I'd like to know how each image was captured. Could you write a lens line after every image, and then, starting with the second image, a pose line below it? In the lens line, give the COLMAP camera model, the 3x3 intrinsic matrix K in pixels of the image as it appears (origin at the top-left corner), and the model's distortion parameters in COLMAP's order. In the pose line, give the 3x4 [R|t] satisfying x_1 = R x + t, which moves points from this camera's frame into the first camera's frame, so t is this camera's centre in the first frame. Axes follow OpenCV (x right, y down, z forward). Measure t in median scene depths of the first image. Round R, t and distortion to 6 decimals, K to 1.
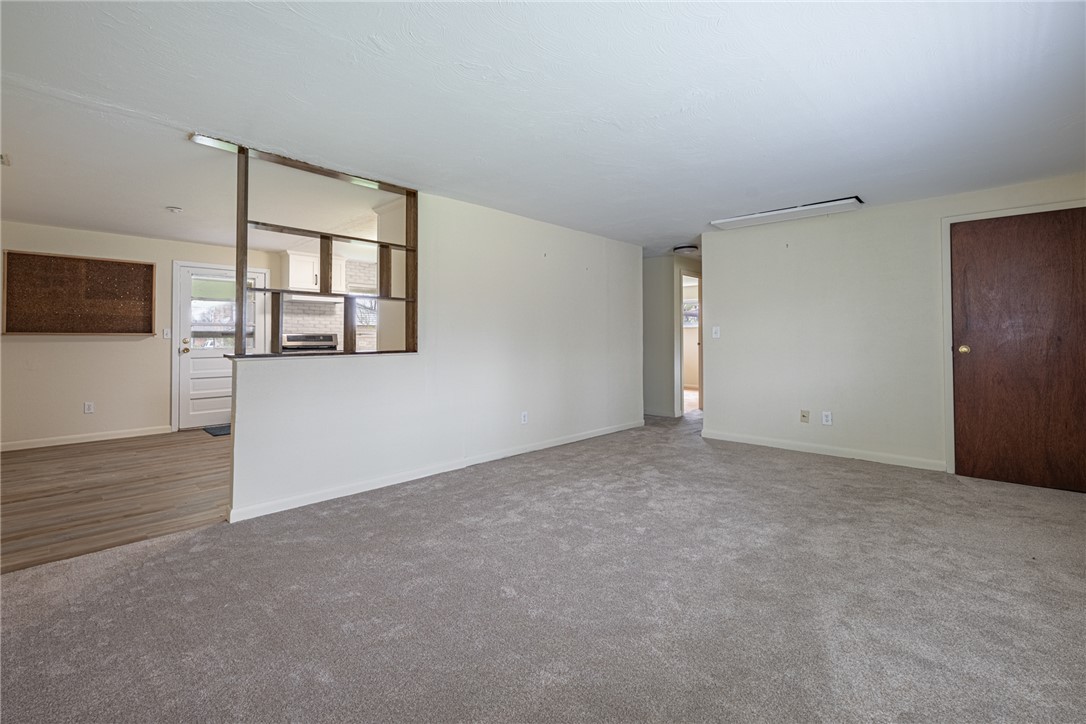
lens RADIAL K [[485.7, 0, 543.4], [0, 485.7, 333.0], [0, 0, 1]] dist [-0.001574, -0.000002]
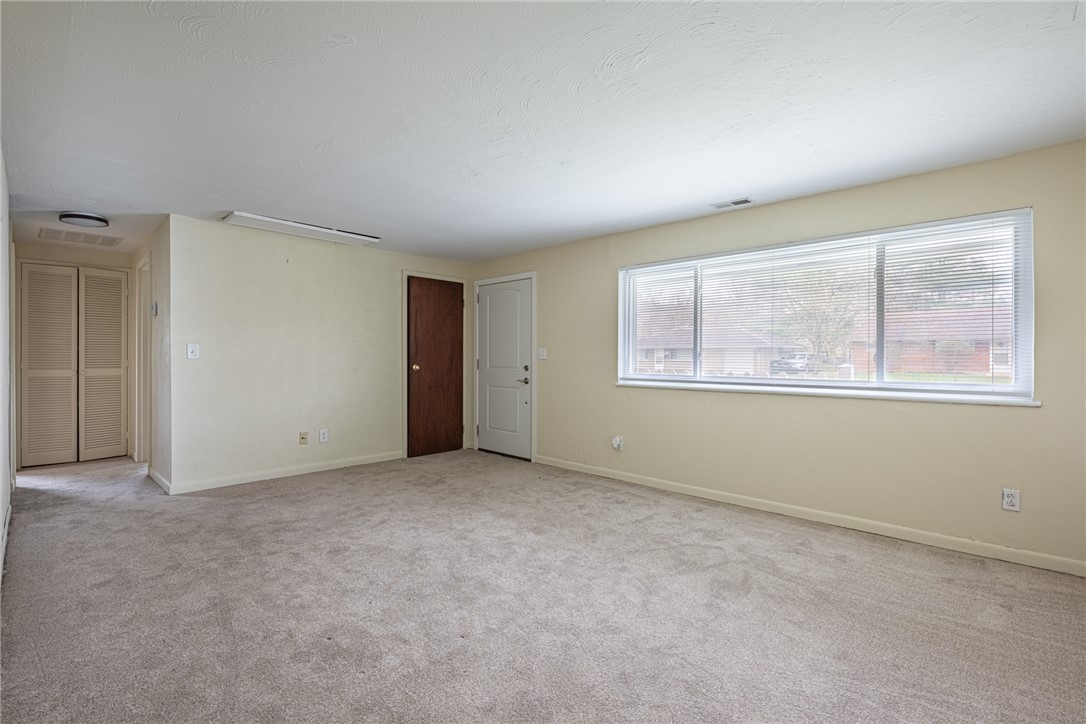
lens RADIAL K [[496.1, 0, 543.0], [0, 496.1, 362.0], [0, 0, 1]] dist [-0.002603, -0.000192]
pose [[0.008209, -0.005451, 0.999951, -0.721249], [-0.015709, 0.999861, 0.005580, 0.005241], [-0.999843, -0.015754, 0.008123, 0.782803]]
